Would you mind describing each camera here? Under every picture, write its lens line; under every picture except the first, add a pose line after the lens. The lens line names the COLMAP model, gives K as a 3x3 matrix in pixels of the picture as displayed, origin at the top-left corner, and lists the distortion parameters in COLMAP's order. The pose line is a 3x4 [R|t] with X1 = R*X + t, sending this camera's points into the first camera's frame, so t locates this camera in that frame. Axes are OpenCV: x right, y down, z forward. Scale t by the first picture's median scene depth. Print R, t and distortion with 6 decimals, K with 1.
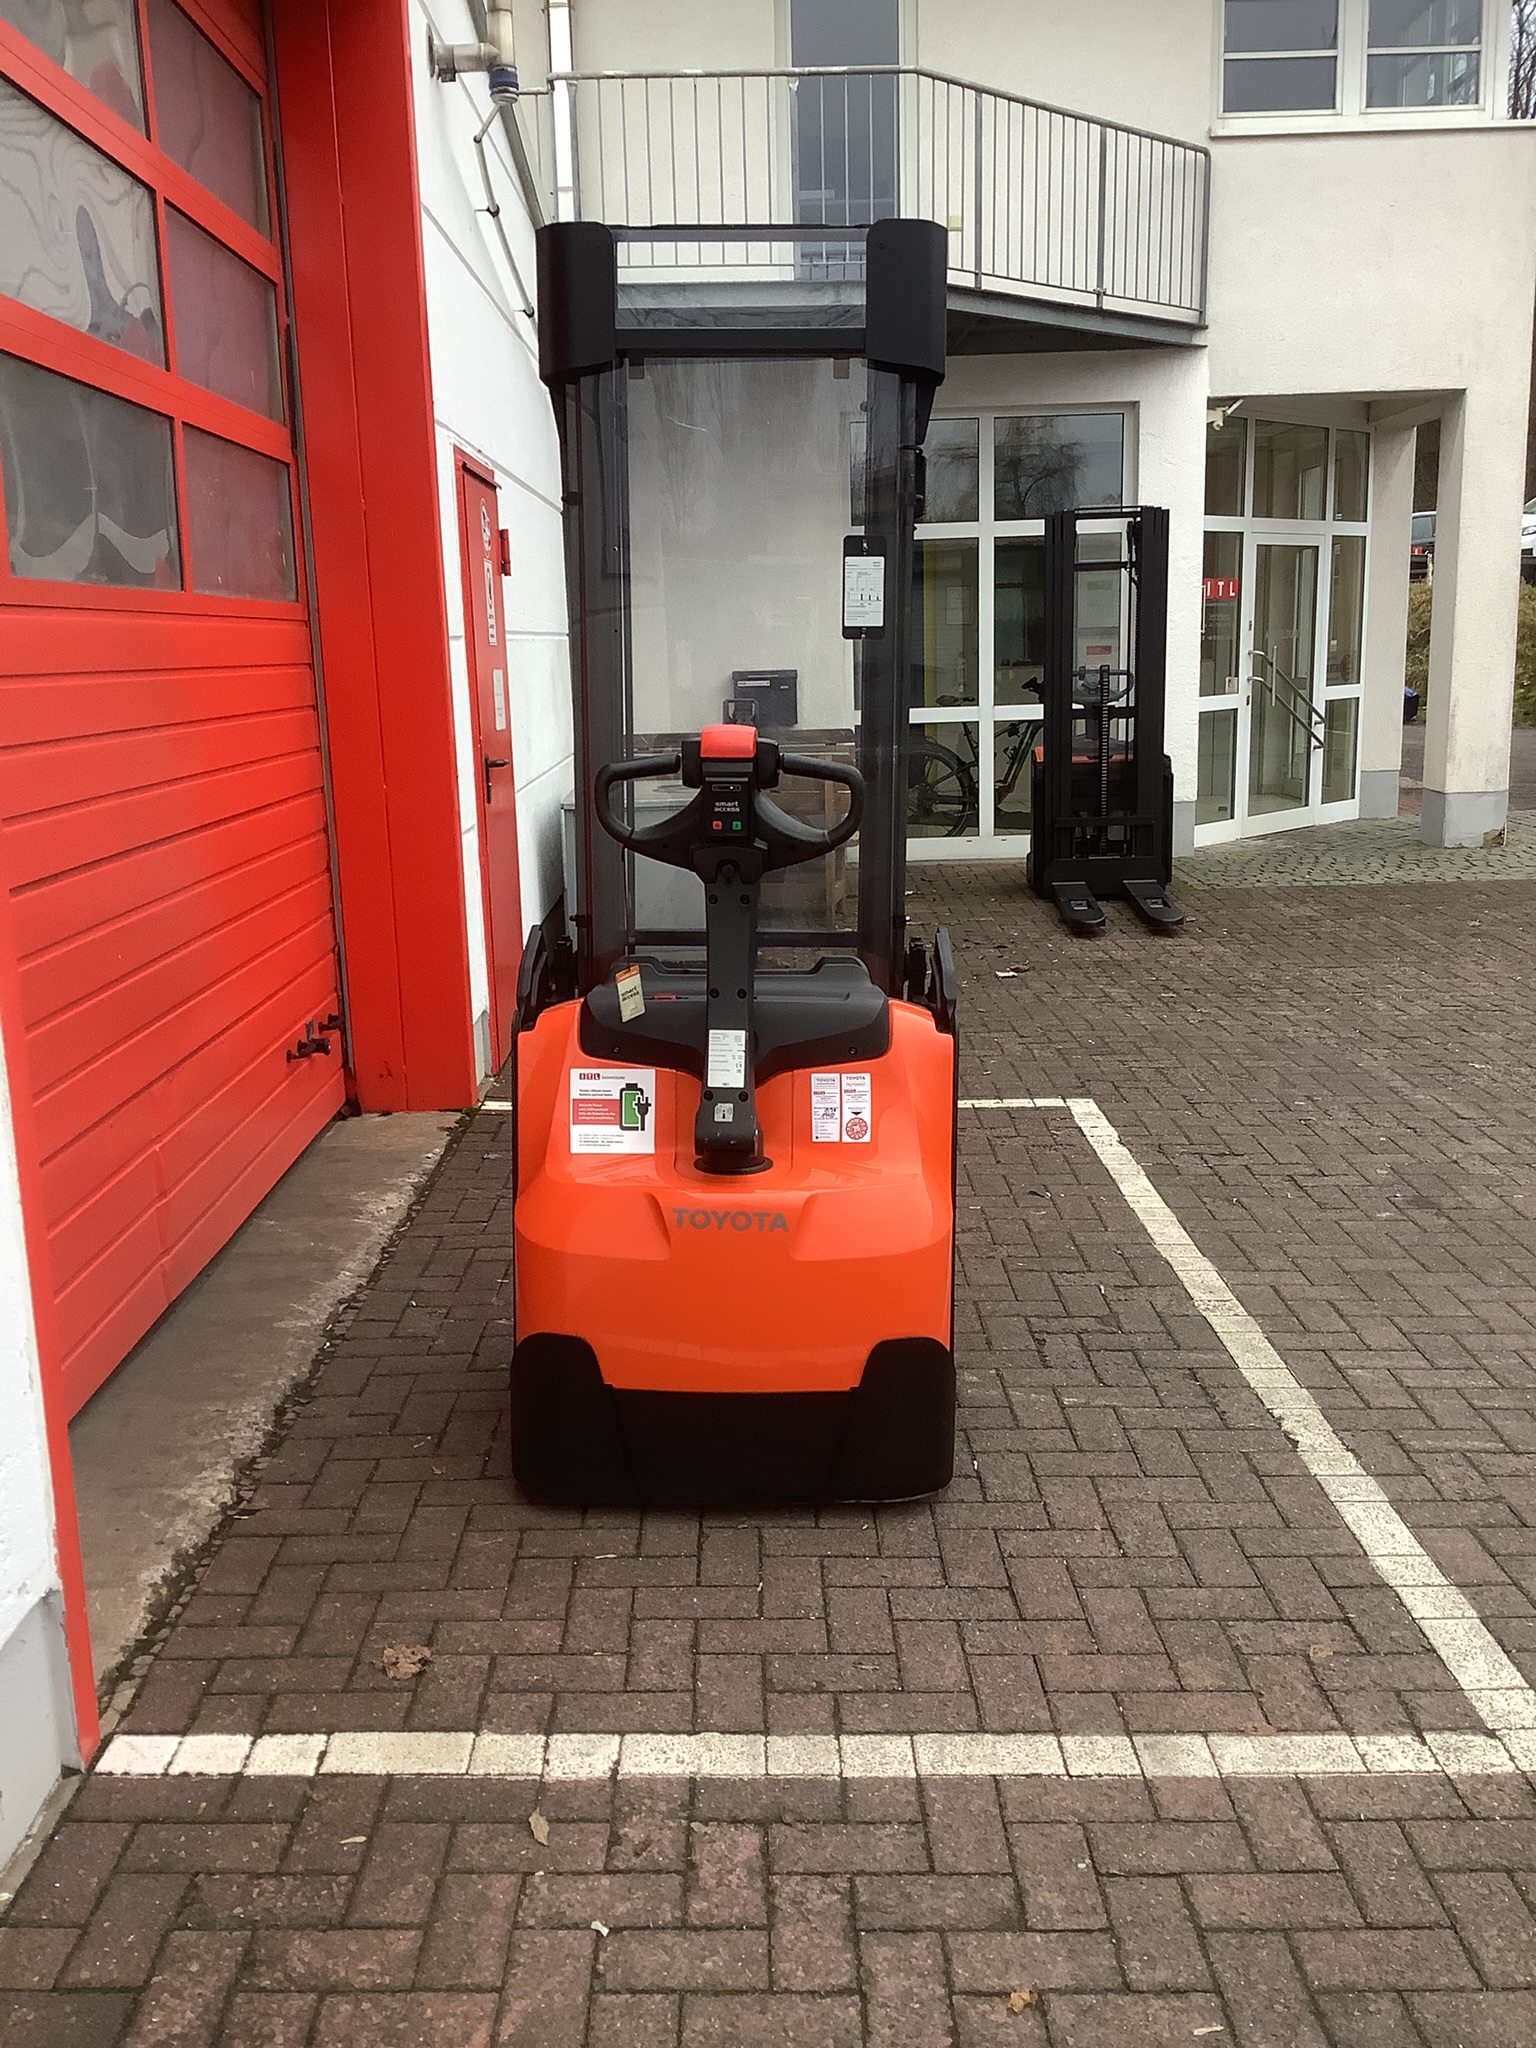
lens RADIAL K [[1835.9, 0, 768.0], [0, 1835.9, 1024.0], [0, 0, 1]] dist [0.116905, -0.243427]
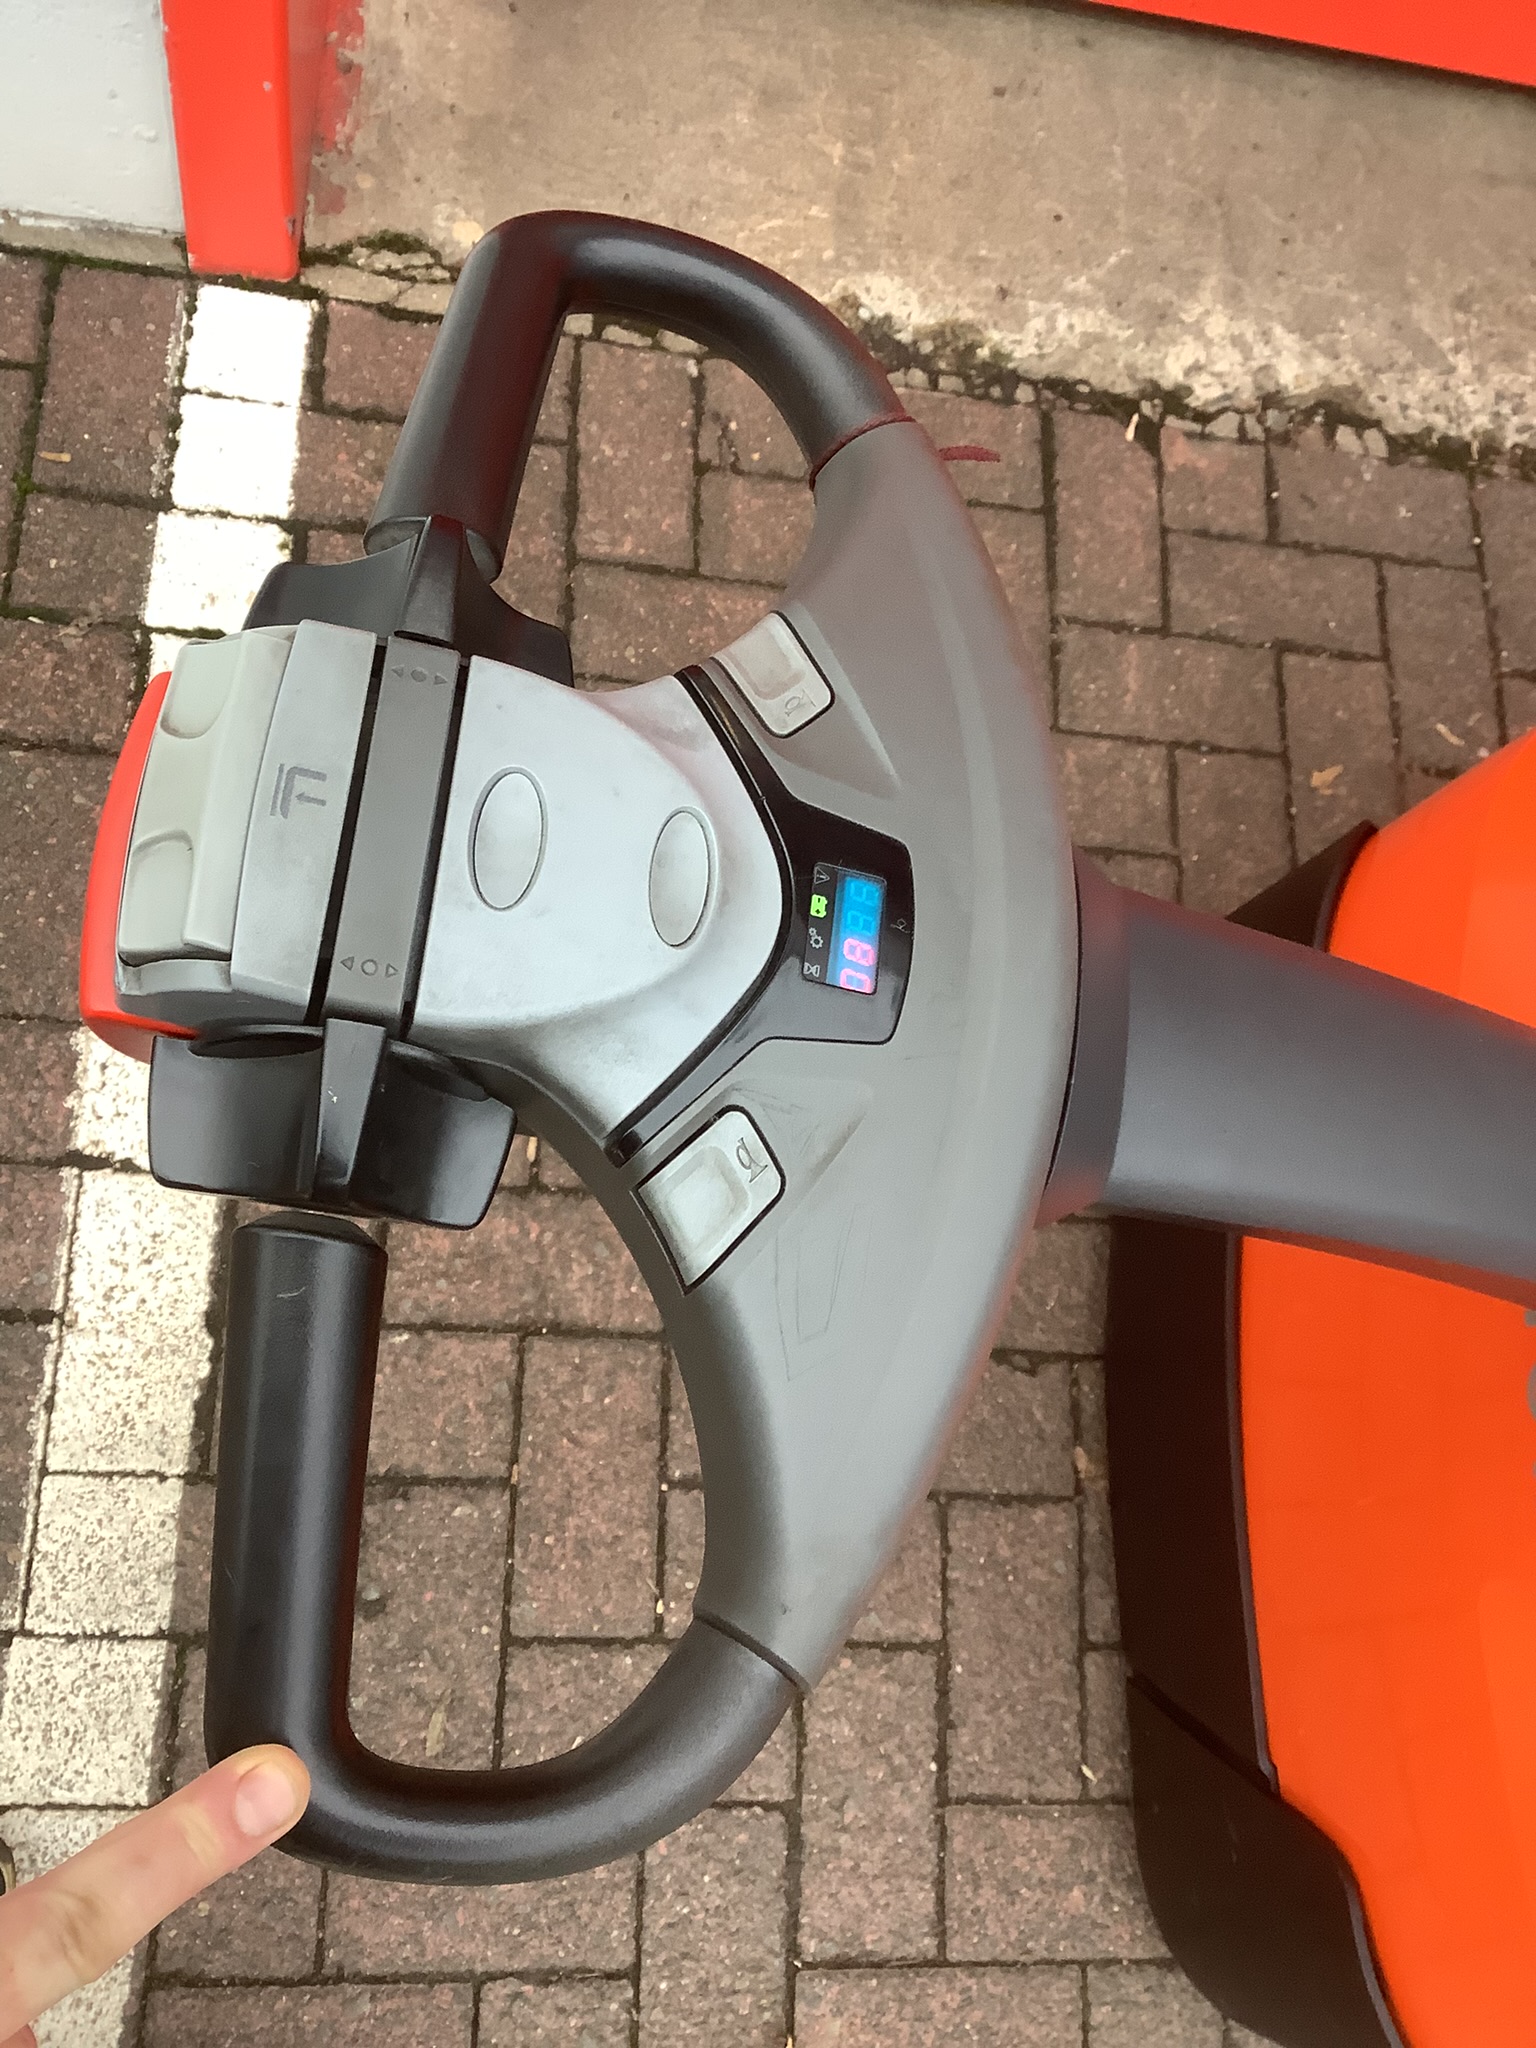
lens RADIAL K [[1835.9, 0, 768.0], [0, 1835.9, 1024.0], [0, 0, 1]] dist [0.116905, -0.243427]
pose [[-0.038588, 0.958830, -0.281347, 0.014571], [-0.393749, 0.244186, 0.886191, -0.111036], [0.918407, 0.144977, 0.368116, 0.858264]]
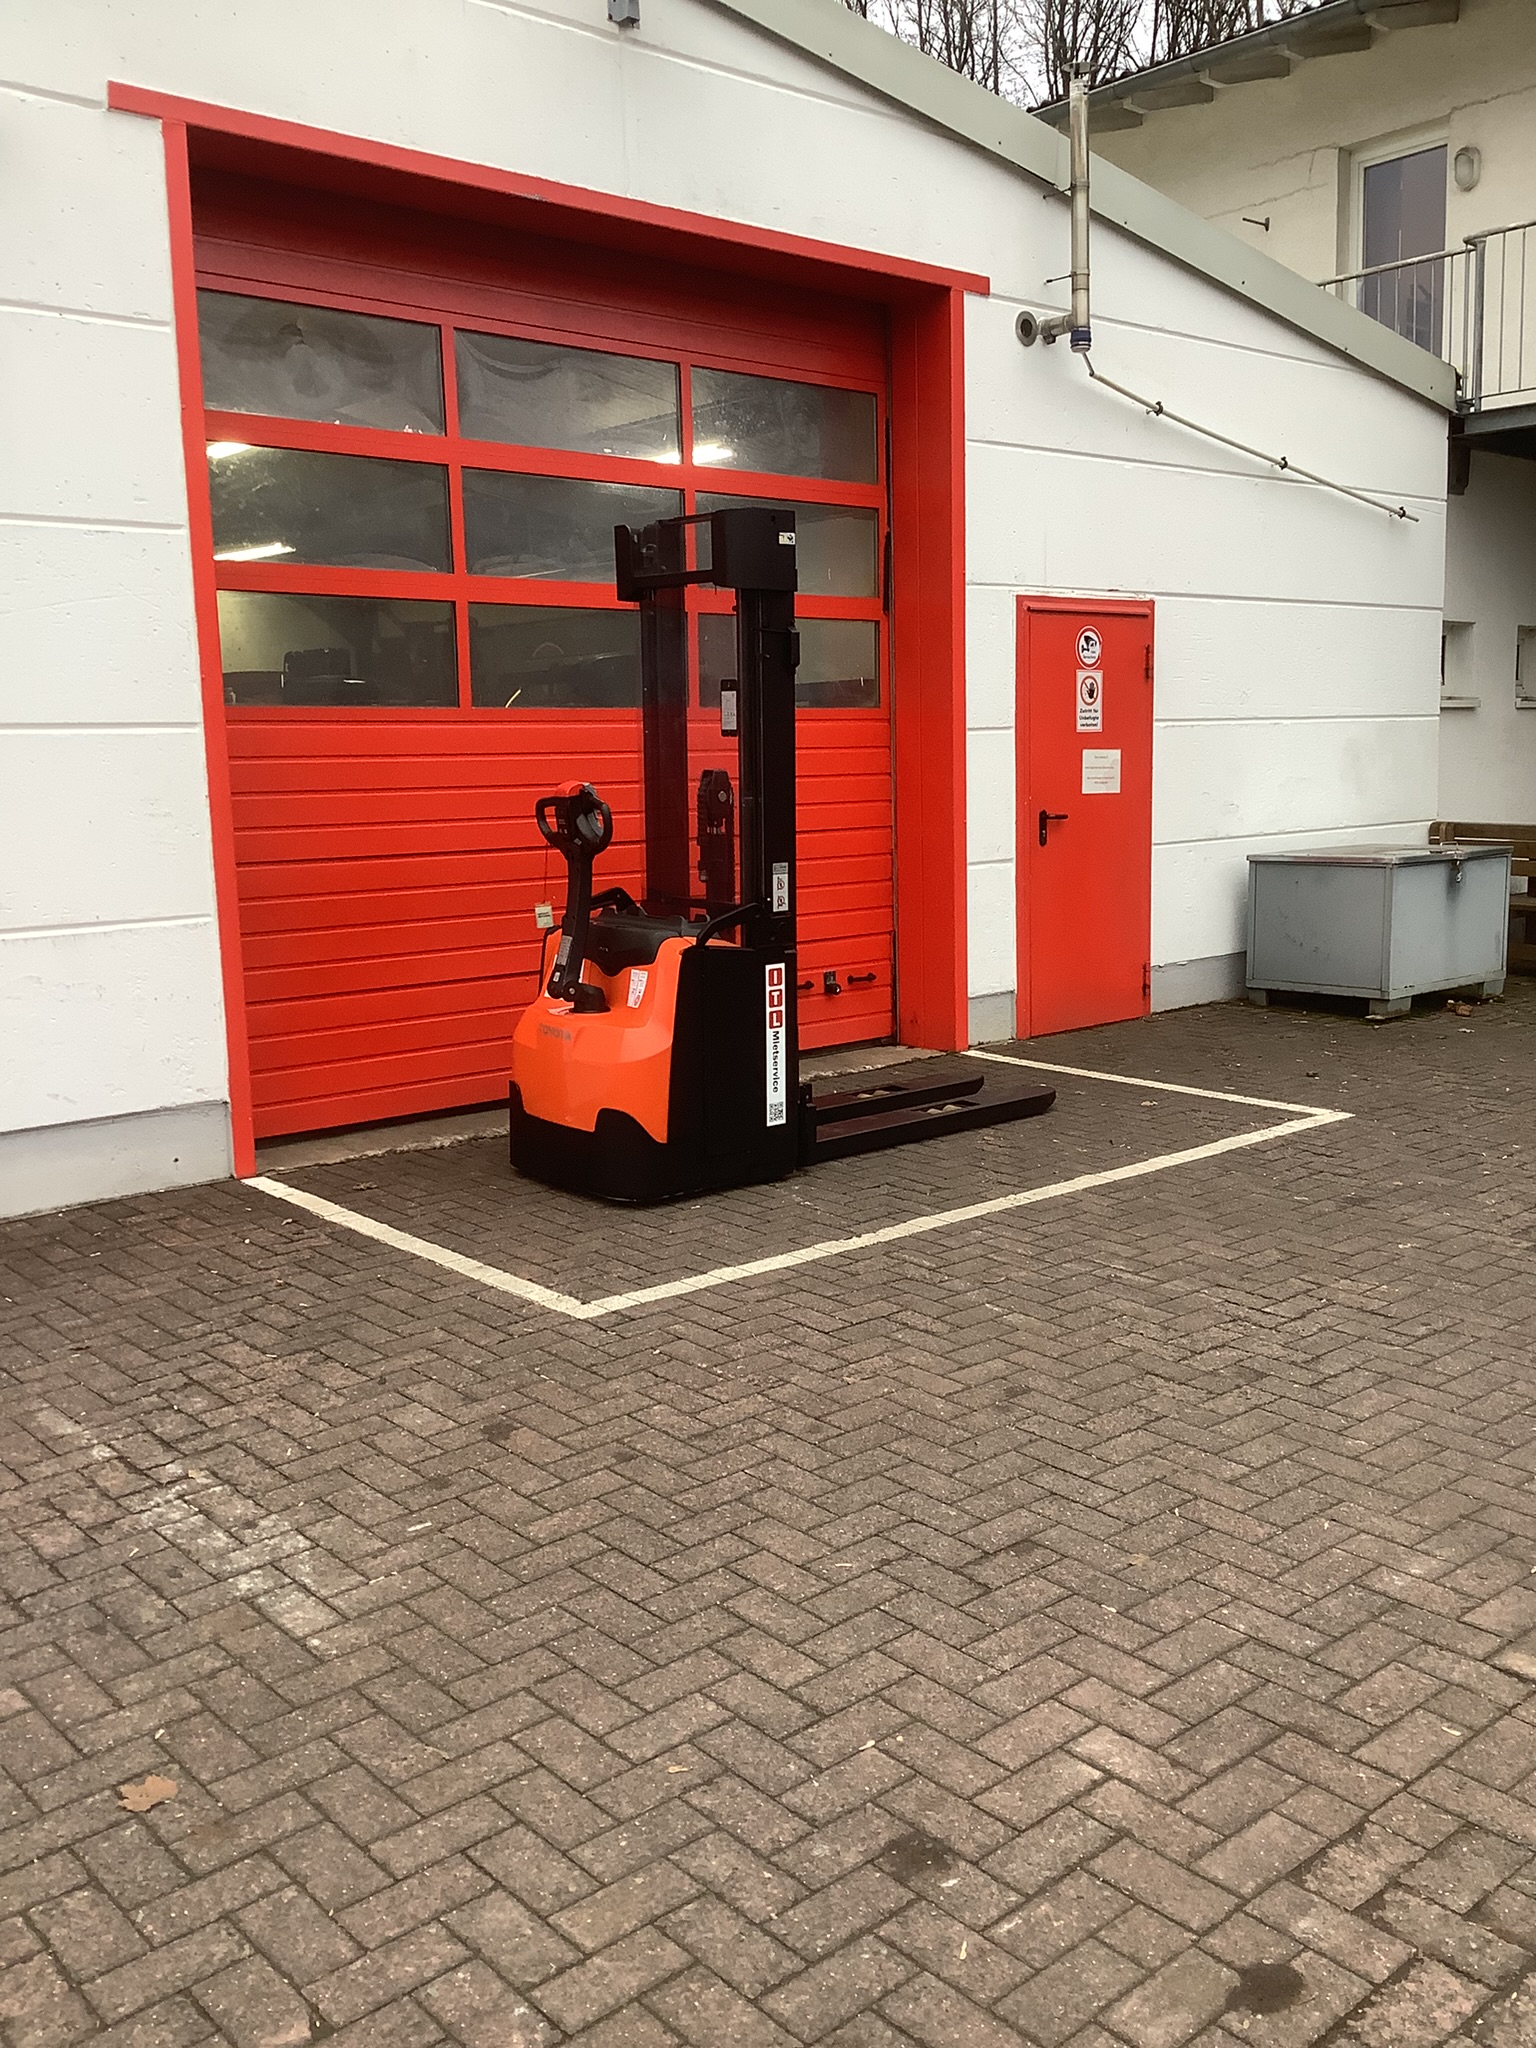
lens RADIAL K [[1835.9, 0, 768.0], [0, 1835.9, 1024.0], [0, 0, 1]] dist [0.116905, -0.243427]
pose [[0.656371, 0.120244, -0.744794, 1.736793], [-0.146322, 0.988761, 0.030682, 0.004844], [0.740113, 0.088841, 0.666589, -0.152826]]
